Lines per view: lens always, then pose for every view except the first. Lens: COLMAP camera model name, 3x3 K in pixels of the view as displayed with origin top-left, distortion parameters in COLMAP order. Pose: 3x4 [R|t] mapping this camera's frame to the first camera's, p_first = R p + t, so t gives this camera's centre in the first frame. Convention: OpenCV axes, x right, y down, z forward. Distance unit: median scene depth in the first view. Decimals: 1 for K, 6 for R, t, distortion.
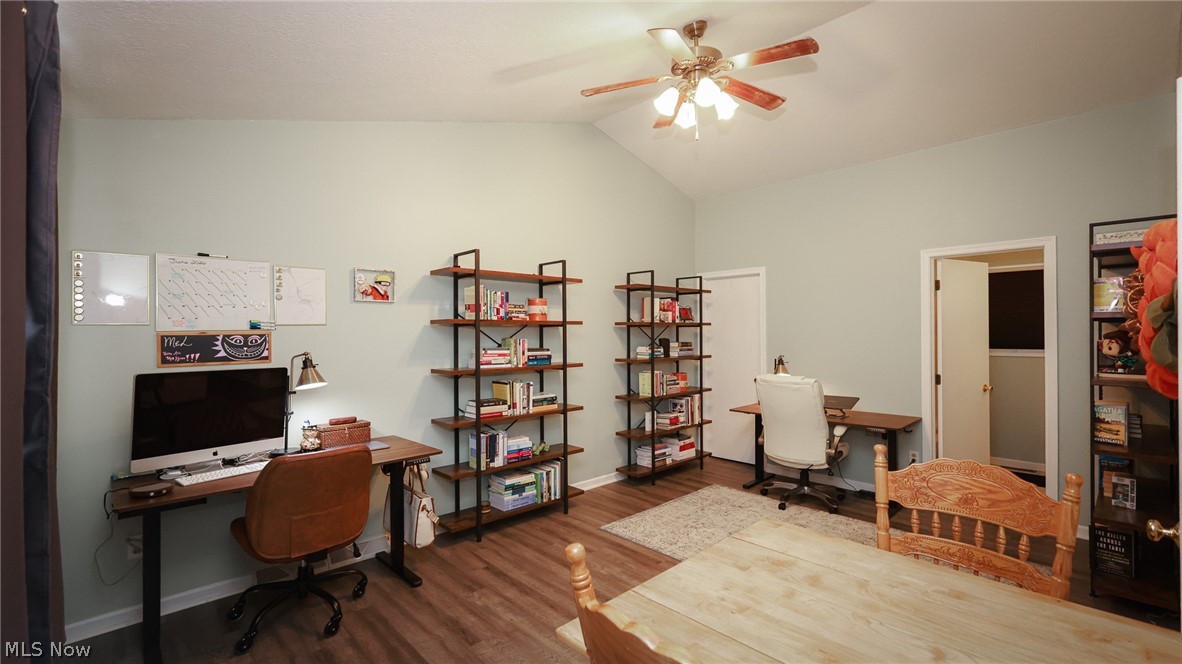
lens RADIAL K [[514.9, 0, 591.0], [0, 514.9, 332.0], [0, 0, 1]] dist [0.000260, 0.000144]
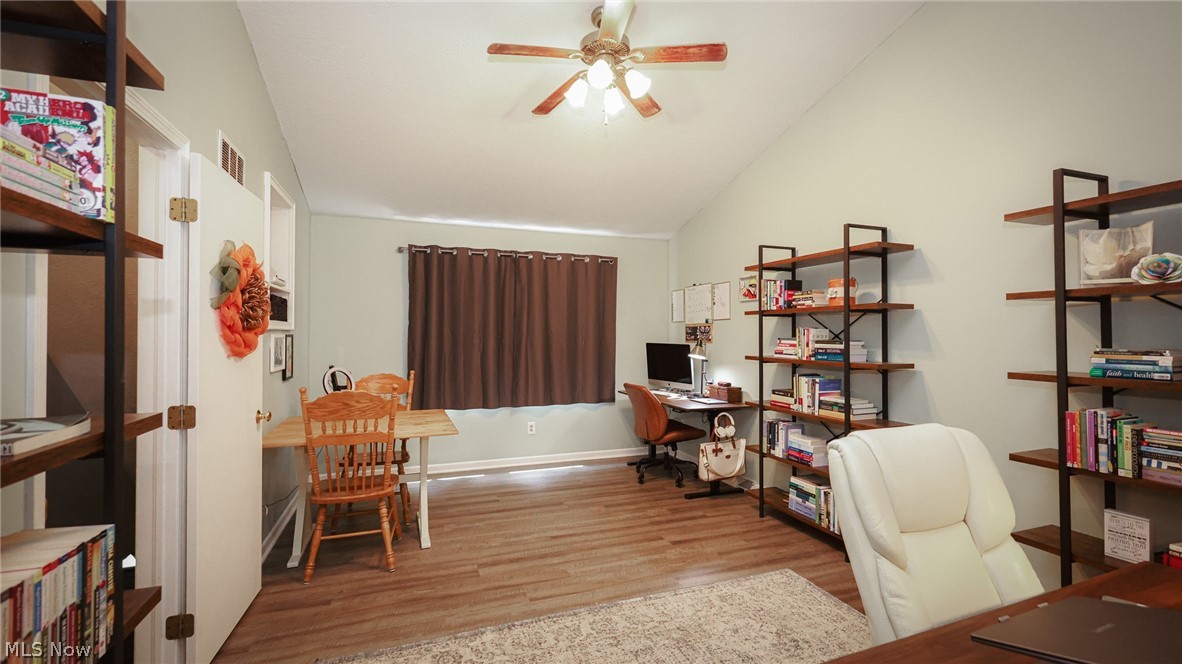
lens RADIAL K [[514.9, 0, 591.0], [0, 514.9, 332.0], [0, 0, 1]] dist [0.000260, 0.000144]
pose [[-0.400234, 0.001113, -0.916412, 0.877074], [0.003014, 0.999995, -0.000102, 0.019140], [0.916408, -0.002803, -0.400236, 1.066711]]
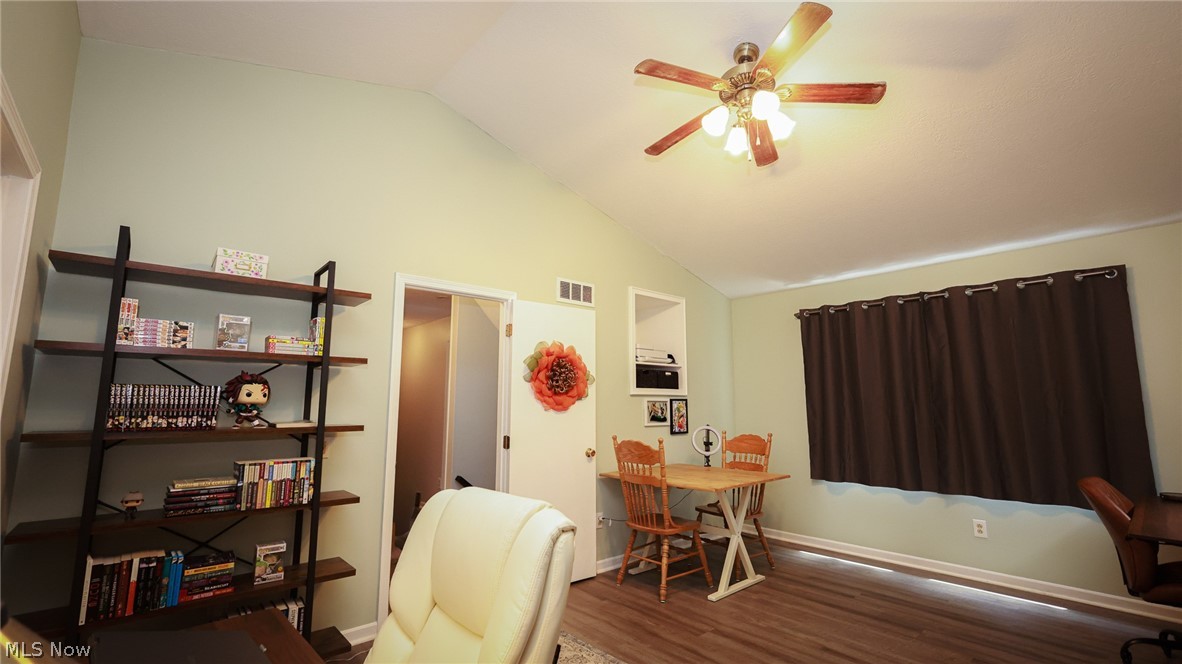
lens RADIAL K [[514.9, 0, 591.0], [0, 514.9, 332.0], [0, 0, 1]] dist [0.000260, 0.000144]
pose [[-0.998838, 0.013127, 0.046376, 0.347459], [0.006408, 0.989823, -0.142156, 0.038812], [-0.047770, -0.141694, -0.988757, 1.454850]]
